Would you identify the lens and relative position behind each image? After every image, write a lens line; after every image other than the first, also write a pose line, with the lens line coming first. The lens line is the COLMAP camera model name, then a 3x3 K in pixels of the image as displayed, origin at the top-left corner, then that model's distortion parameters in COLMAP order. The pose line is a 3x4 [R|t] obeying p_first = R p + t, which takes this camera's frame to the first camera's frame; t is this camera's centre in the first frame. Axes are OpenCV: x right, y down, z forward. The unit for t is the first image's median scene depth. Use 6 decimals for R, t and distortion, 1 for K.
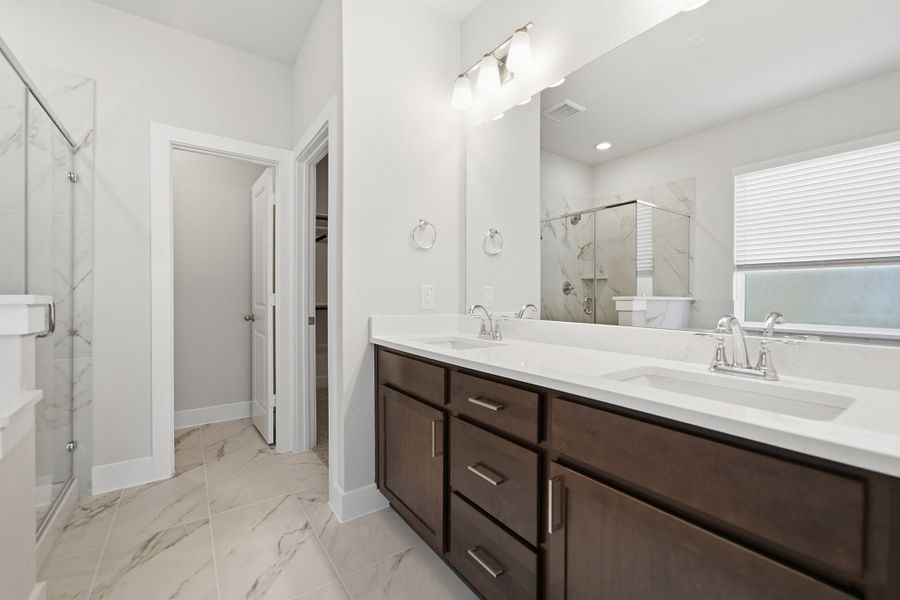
lens RADIAL K [[373.2, 0, 450.7], [0, 373.2, 295.5], [0, 0, 1]] dist [-0.033094, 0.013481]
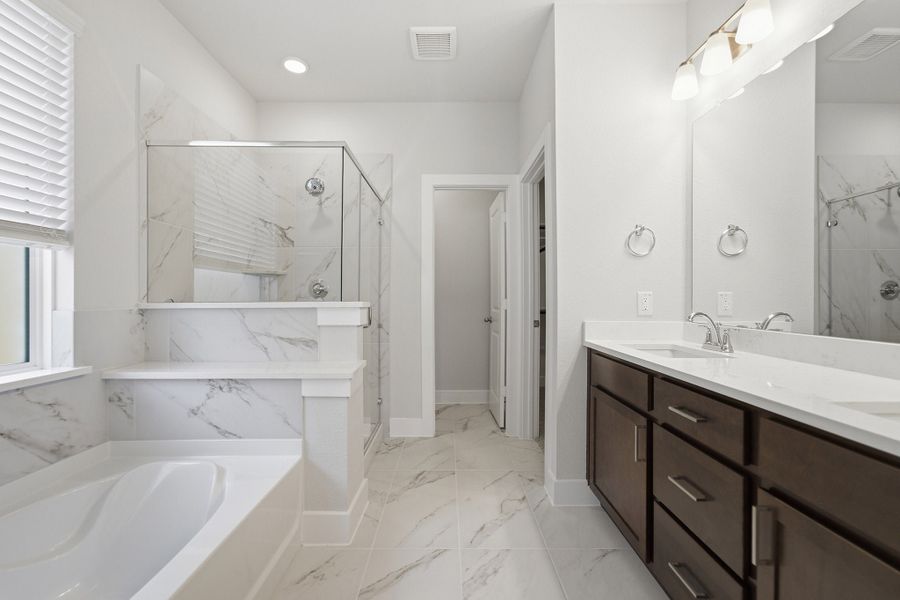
lens RADIAL K [[381.1, 0, 448.8], [0, 381.1, 295.6], [0, 0, 1]] dist [-0.002007, 0.000201]
pose [[0.814152, -0.004167, -0.580636, 0.106828], [-0.000796, 0.999965, -0.008292, -0.008468], [0.580651, 0.007213, 0.814121, -0.114793]]
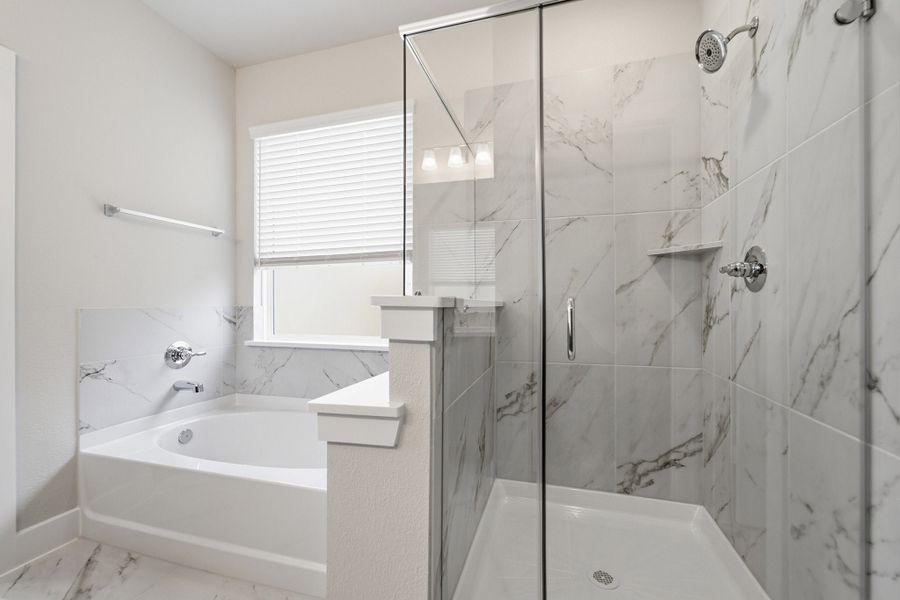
lens RADIAL K [[373.2, 0, 450.7], [0, 373.2, 295.5], [0, 0, 1]] dist [-0.033094, 0.013481]
pose [[-0.784415, -0.010286, -0.620151, -0.706349], [0.003705, 0.999767, -0.021268, 0.023964], [0.620225, -0.018981, -0.784194, 1.699017]]
